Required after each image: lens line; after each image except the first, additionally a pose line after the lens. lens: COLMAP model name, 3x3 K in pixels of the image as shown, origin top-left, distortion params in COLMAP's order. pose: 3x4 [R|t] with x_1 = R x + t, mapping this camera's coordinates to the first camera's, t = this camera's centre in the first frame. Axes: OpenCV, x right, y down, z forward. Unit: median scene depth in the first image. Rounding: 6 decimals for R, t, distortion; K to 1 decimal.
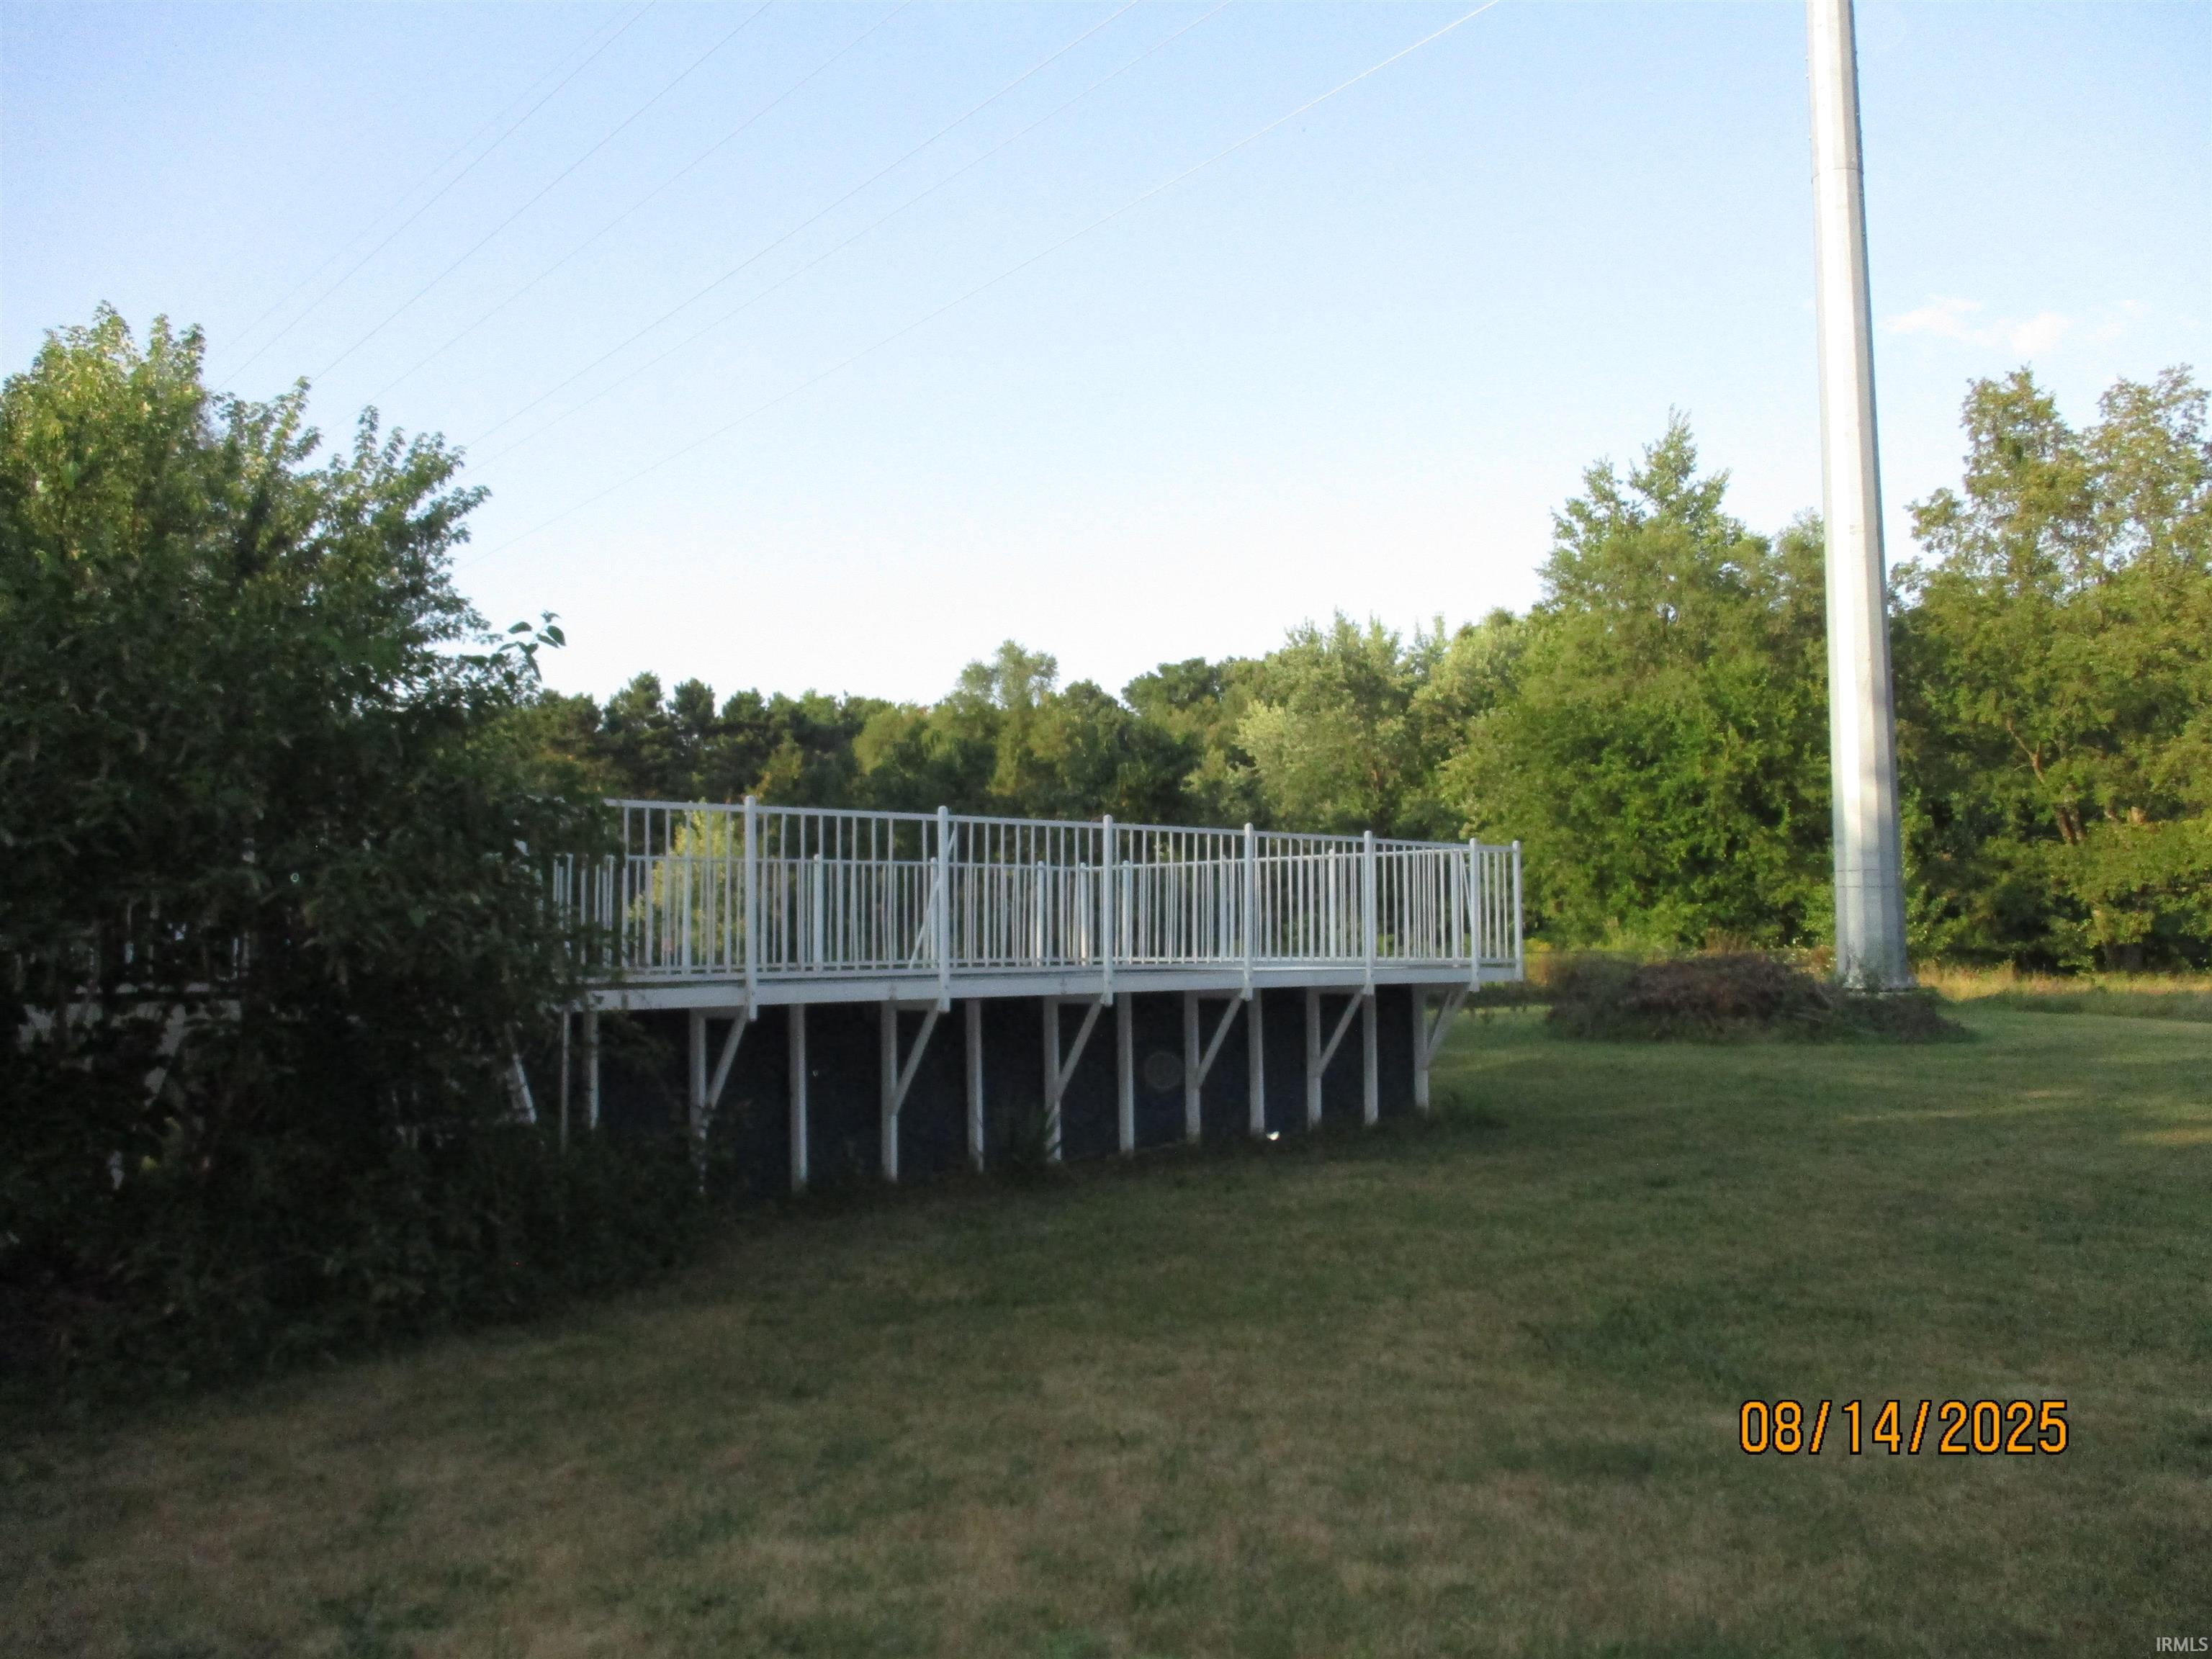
lens RADIAL K [[1809.3, 0, 1106.9], [0, 1809.3, 822.8], [0, 0, 1]] dist [-0.007953, -0.034263]
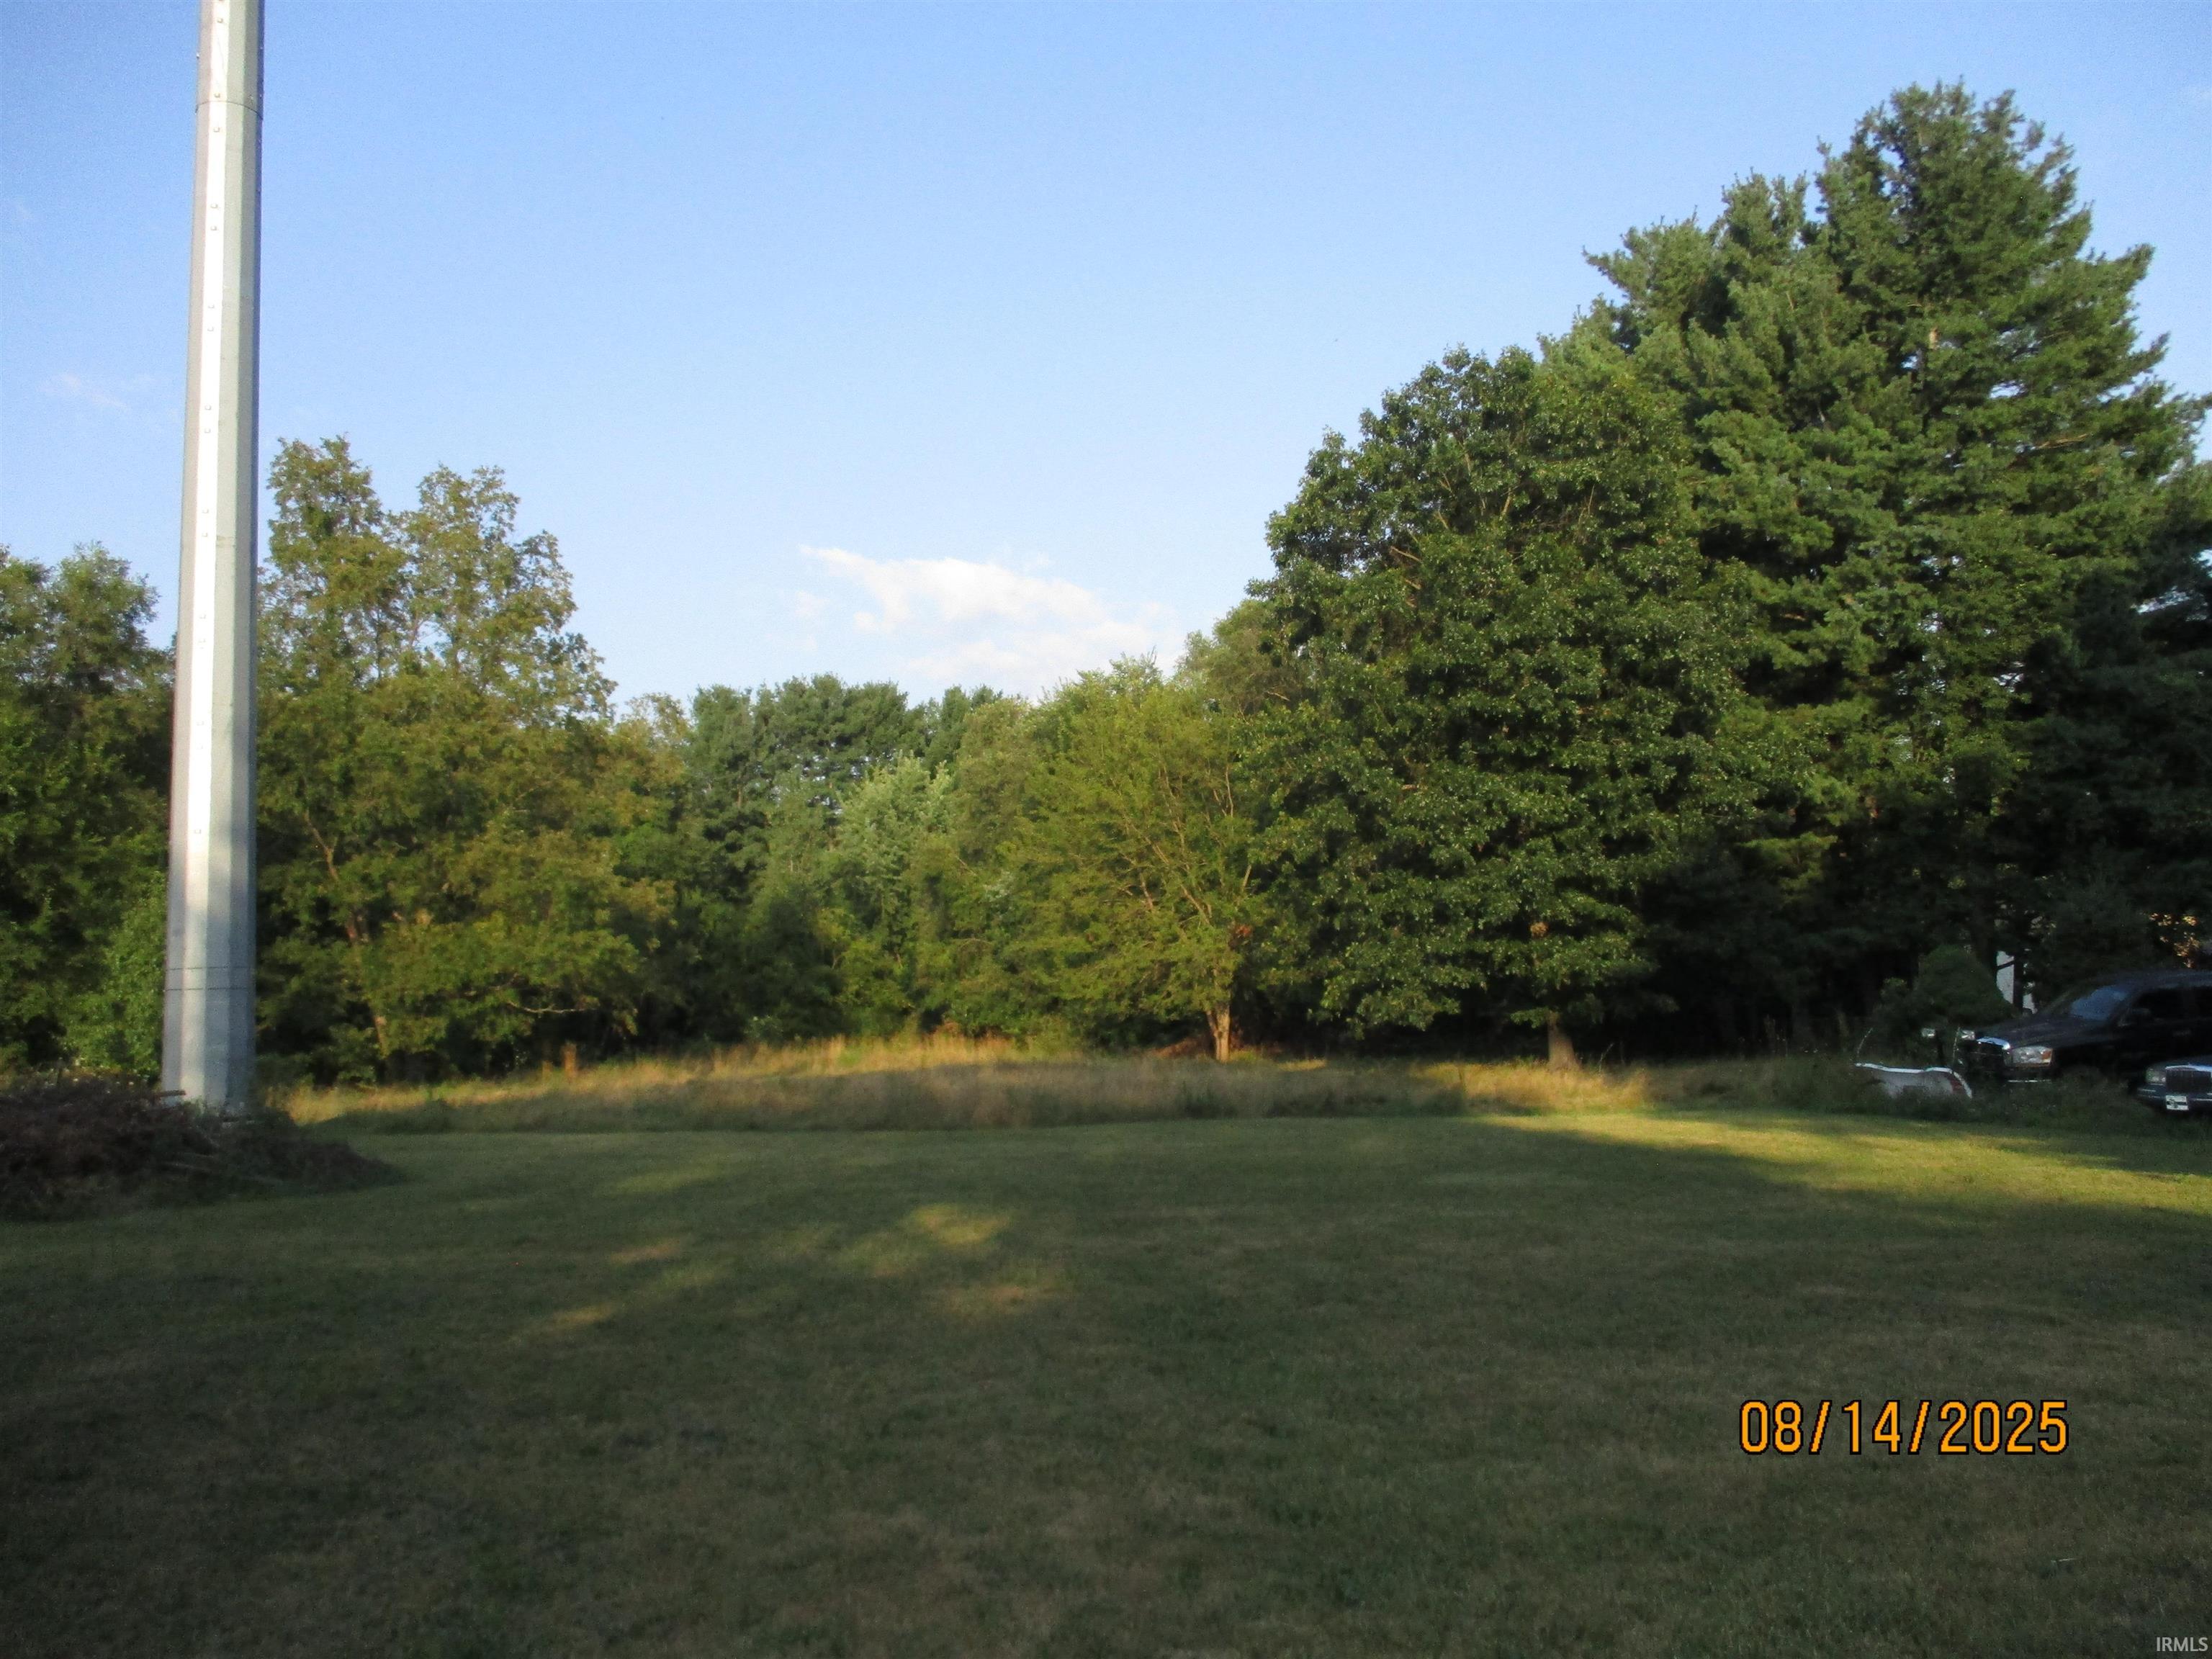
lens RADIAL K [[1809.3, 0, 1105.3], [0, 1809.3, 778.1], [0, 0, 1]] dist [-0.007953, -0.034263]
pose [[0.597427, 0.079765, 0.797947, 0.010497], [-0.009786, 0.995692, -0.092206, 0.007373], [-0.801864, 0.047277, 0.595633, 0.126763]]
